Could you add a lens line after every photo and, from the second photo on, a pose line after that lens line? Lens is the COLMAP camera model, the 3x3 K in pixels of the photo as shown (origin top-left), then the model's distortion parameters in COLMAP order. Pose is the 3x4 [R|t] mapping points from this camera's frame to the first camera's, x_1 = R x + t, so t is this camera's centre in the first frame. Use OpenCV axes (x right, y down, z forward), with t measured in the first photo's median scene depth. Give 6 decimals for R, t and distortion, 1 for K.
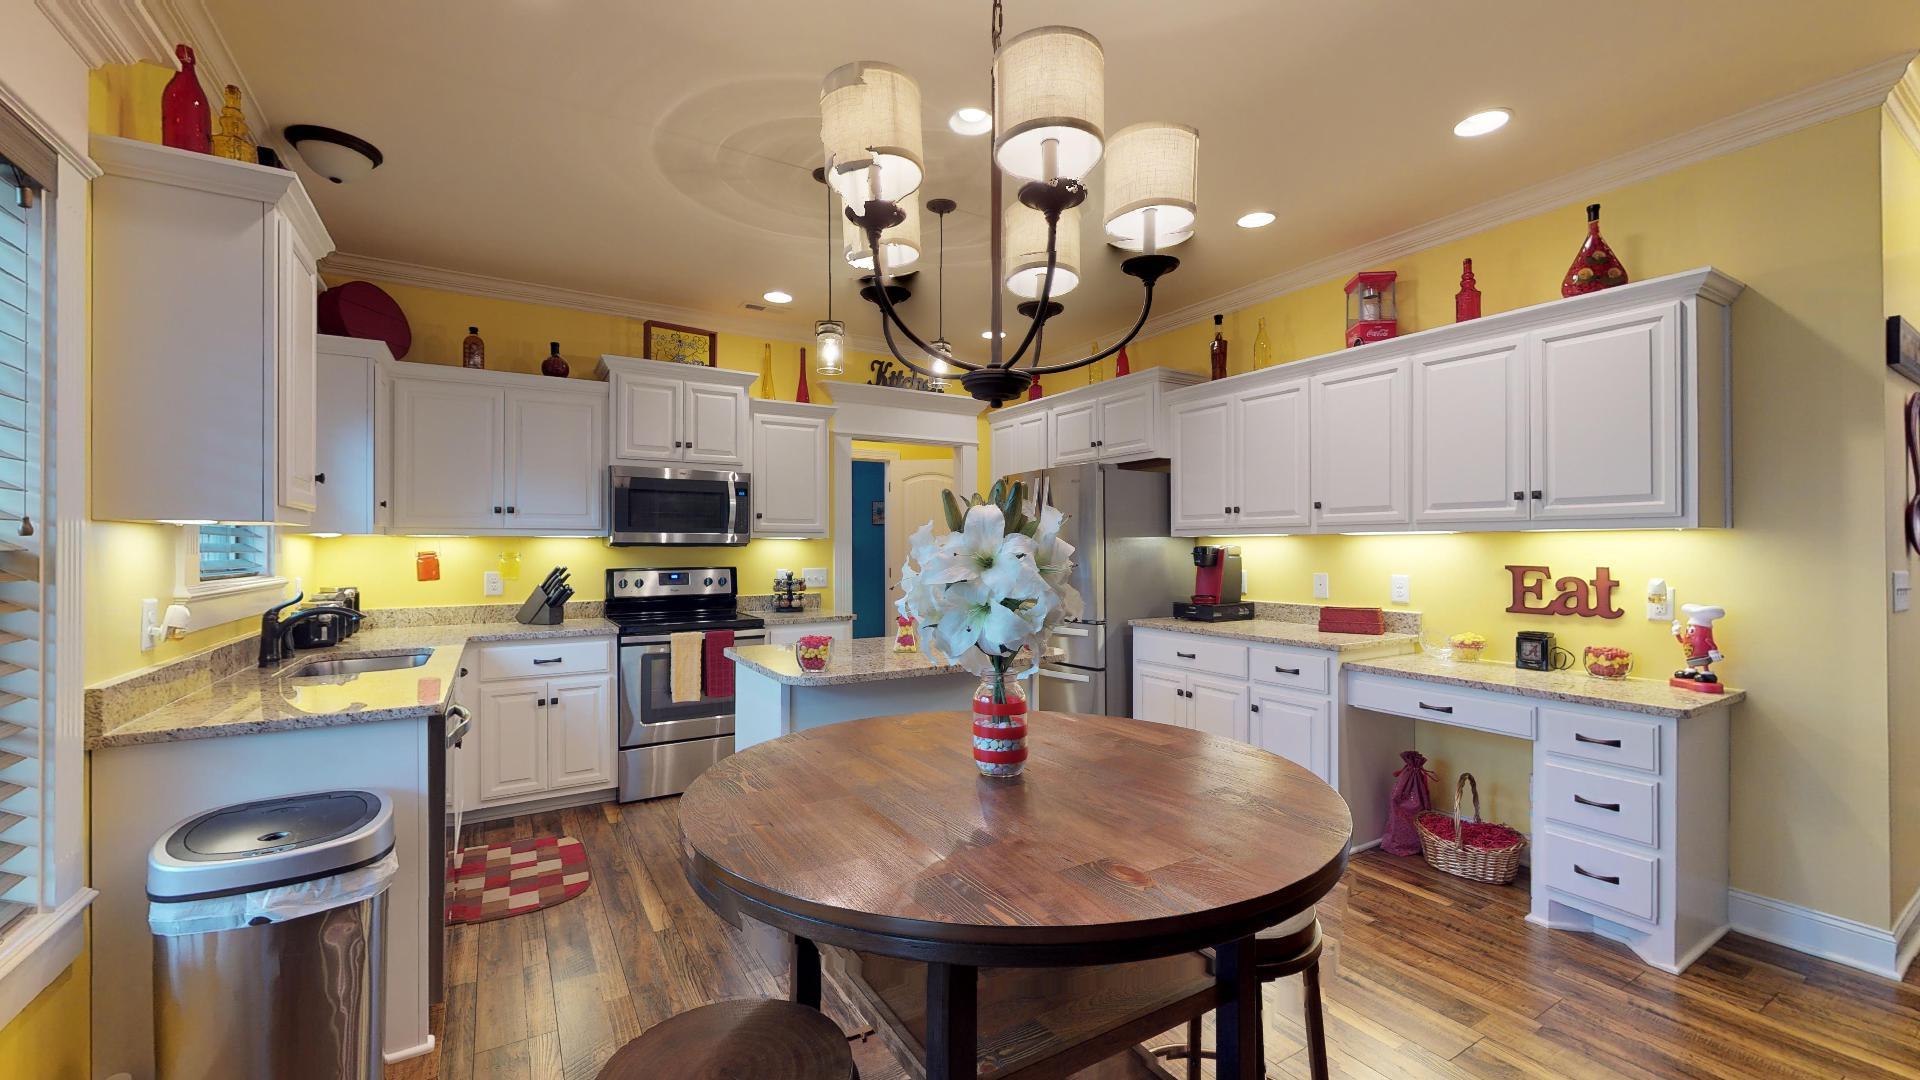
lens RADIAL K [[757.5, 0, 971.2], [0, 757.5, 544.4], [0, 0, 1]] dist [-0.001287, -0.000269]
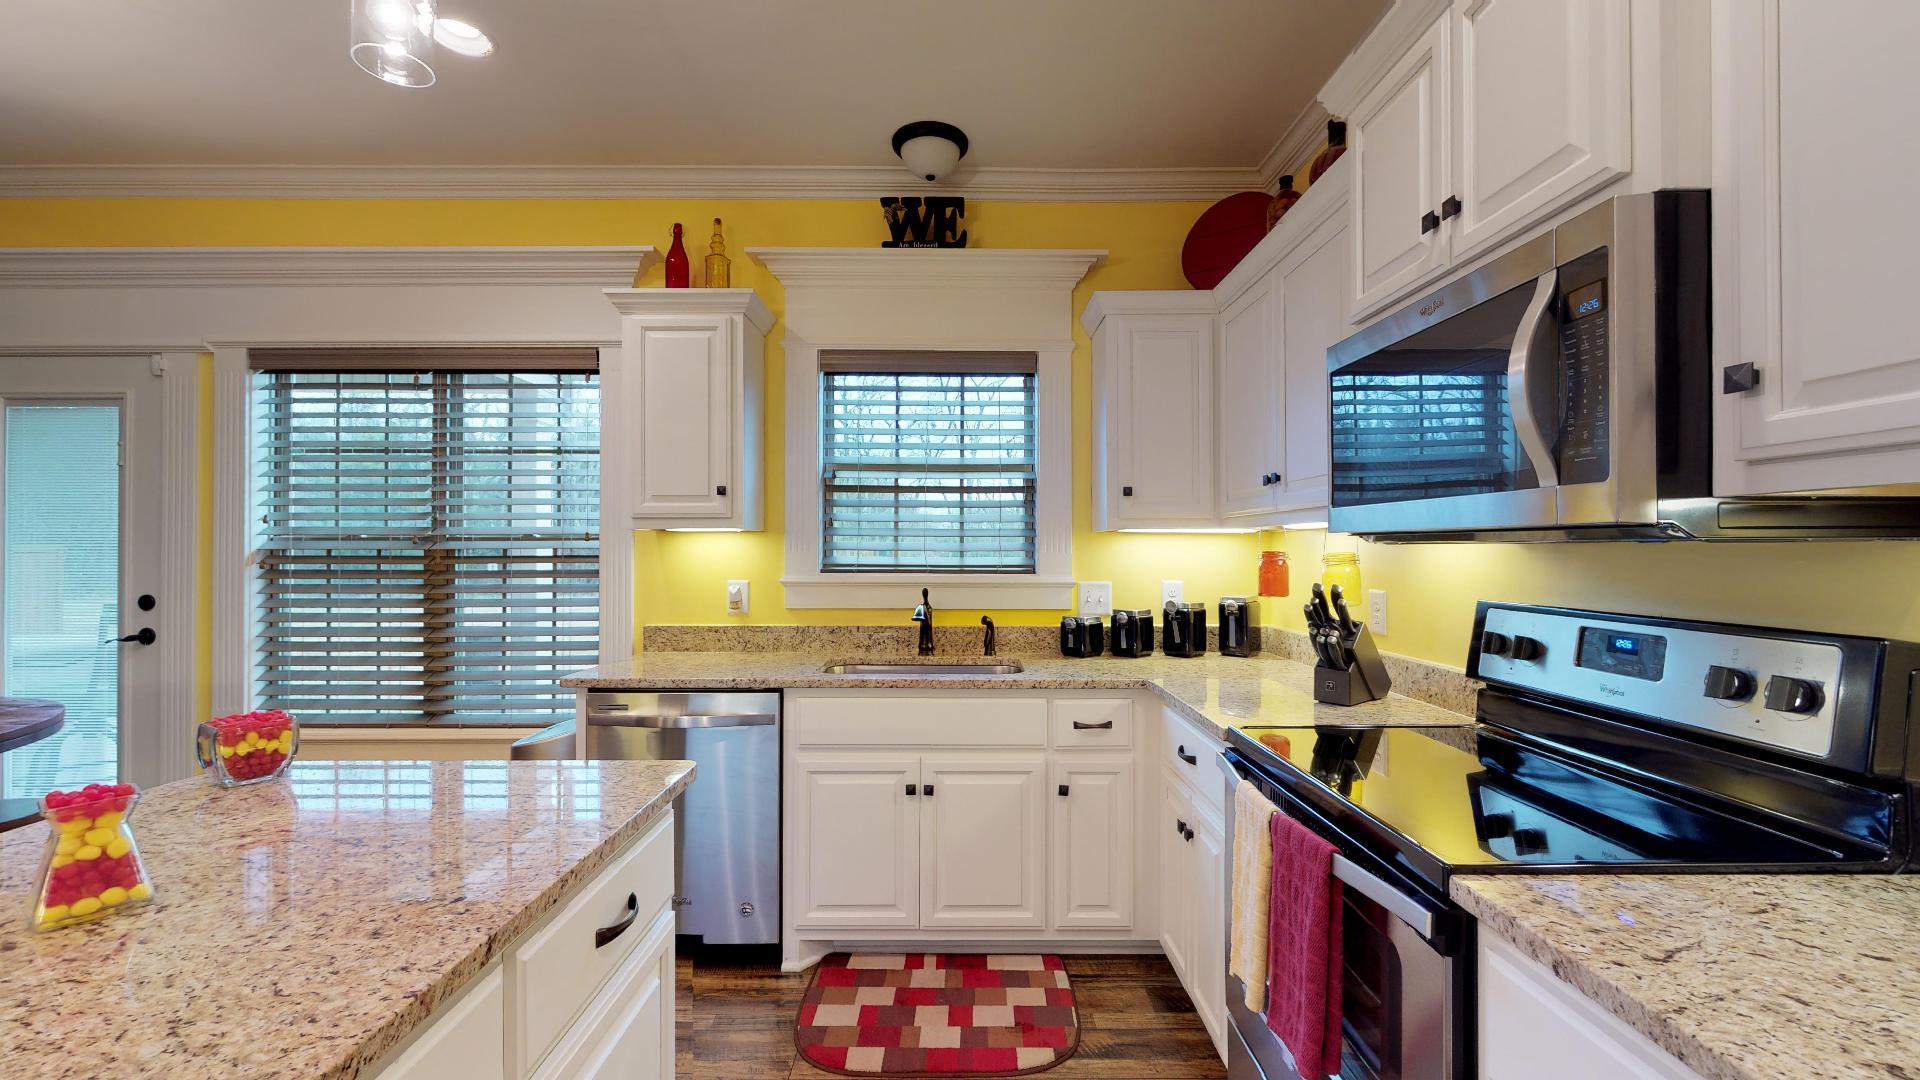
lens RADIAL K [[757.5, 0, 957.5], [0, 757.5, 544.8], [0, 0, 1]] dist [-0.001287, -0.000269]
pose [[-0.528663, -0.002792, -0.848827, -0.011335], [0.002518, 0.999985, -0.004857, 0.005270], [0.848828, -0.004705, -0.528648, 0.954894]]
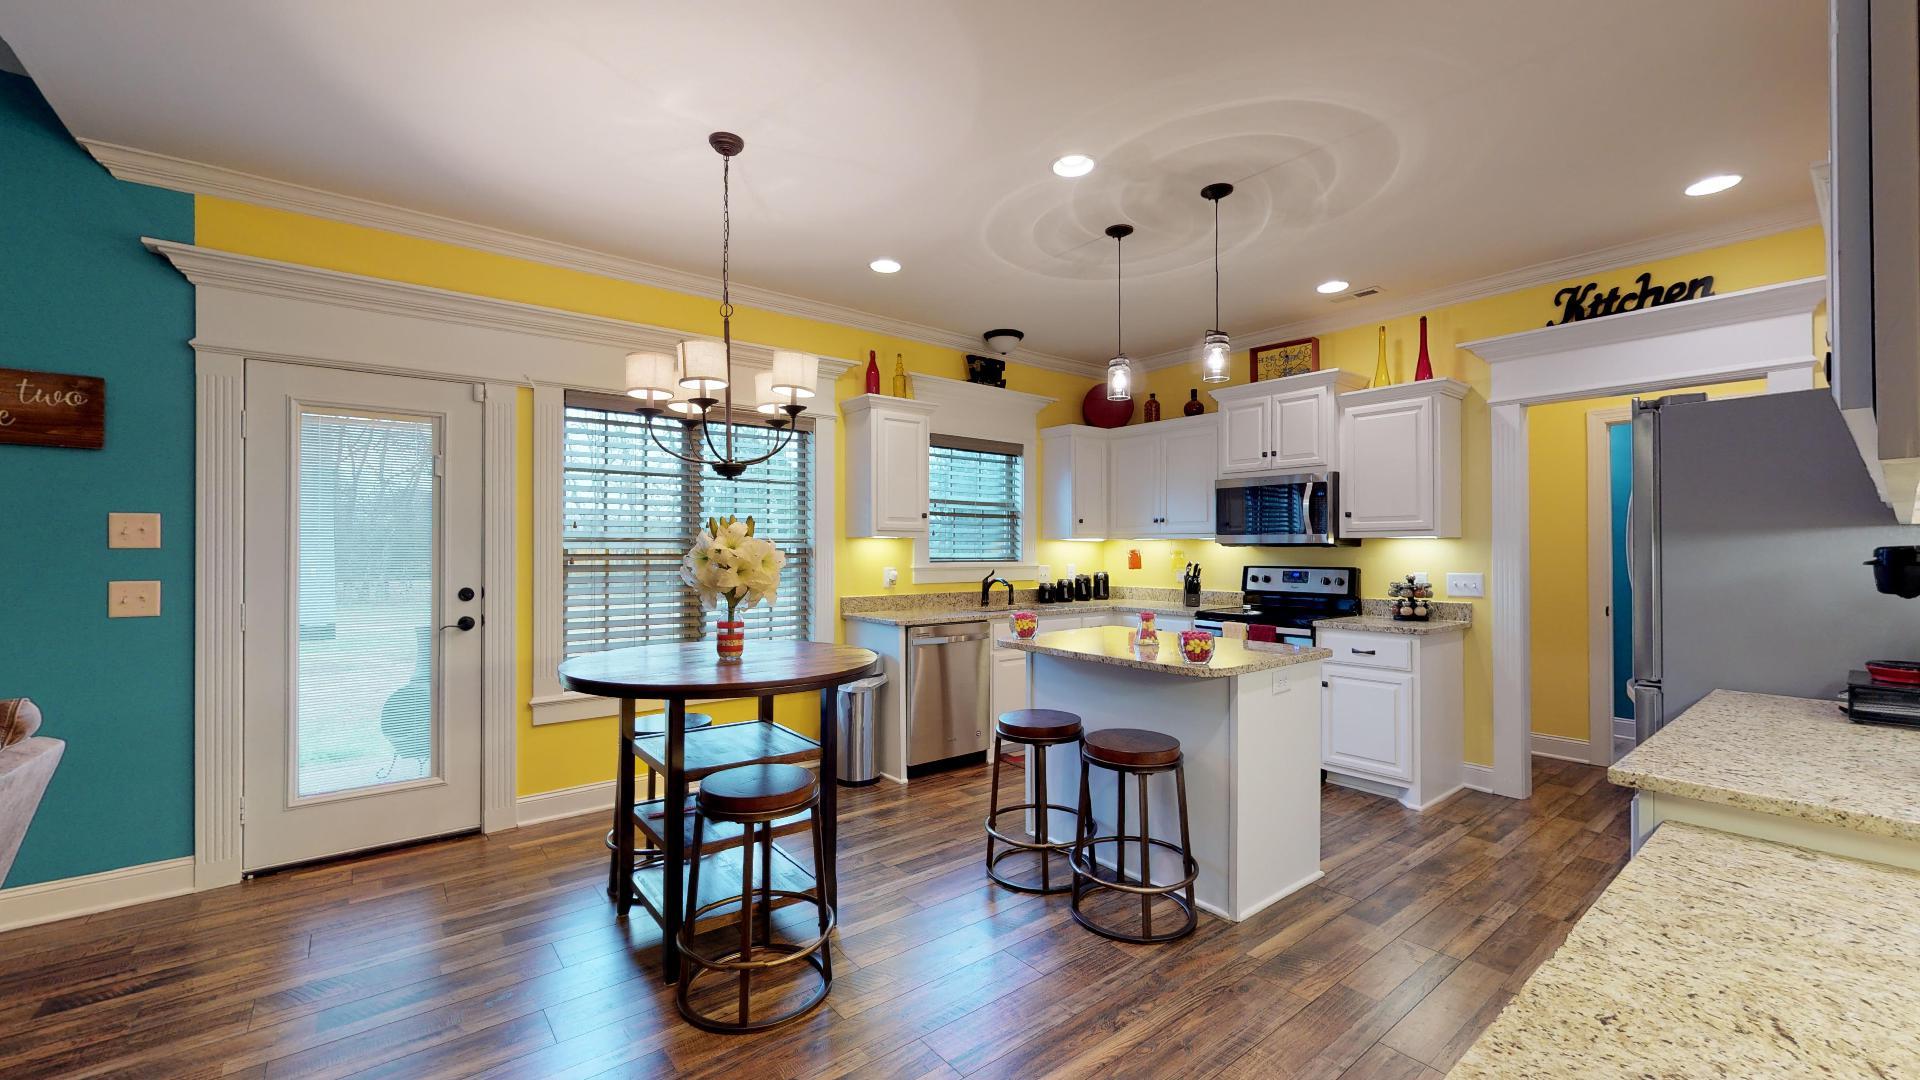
lens RADIAL K [[757.5, 0, 952.7], [0, 757.5, 539.3], [0, 0, 1]] dist [-0.001287, -0.000269]
pose [[0.109687, -0.010451, -0.993911, 0.631231], [0.001165, 0.999945, -0.010386, 0.003232], [0.993965, -0.000019, 0.109693, 0.407872]]
